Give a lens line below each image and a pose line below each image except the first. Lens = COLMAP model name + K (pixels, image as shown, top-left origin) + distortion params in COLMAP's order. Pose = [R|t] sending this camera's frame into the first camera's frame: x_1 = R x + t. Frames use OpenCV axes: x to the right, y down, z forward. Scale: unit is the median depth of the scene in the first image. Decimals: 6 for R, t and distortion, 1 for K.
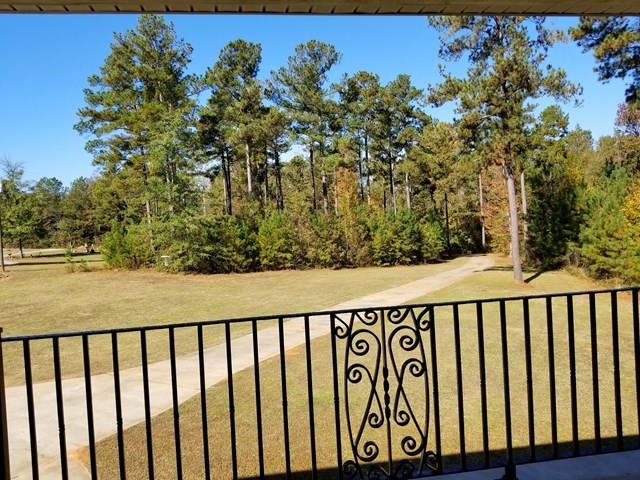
lens RADIAL K [[508.7, 0, 320.0], [0, 508.7, 233.6], [0, 0, 1]] dist [-0.003191, -0.005743]
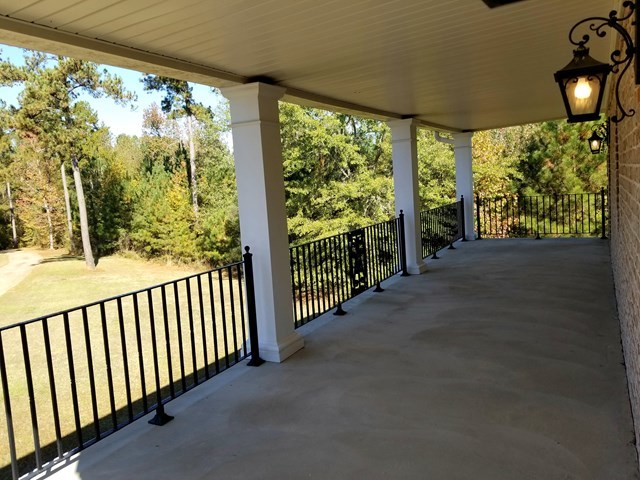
lens RADIAL K [[508.7, 0, 319.5], [0, 508.7, 241.1], [0, 0, 1]] dist [-0.003191, -0.005743]
pose [[0.599381, -0.076191, 0.796829, -0.164642], [0.050813, 0.997074, 0.057116, 0.002070], [-0.798849, 0.006255, 0.601499, -0.033970]]
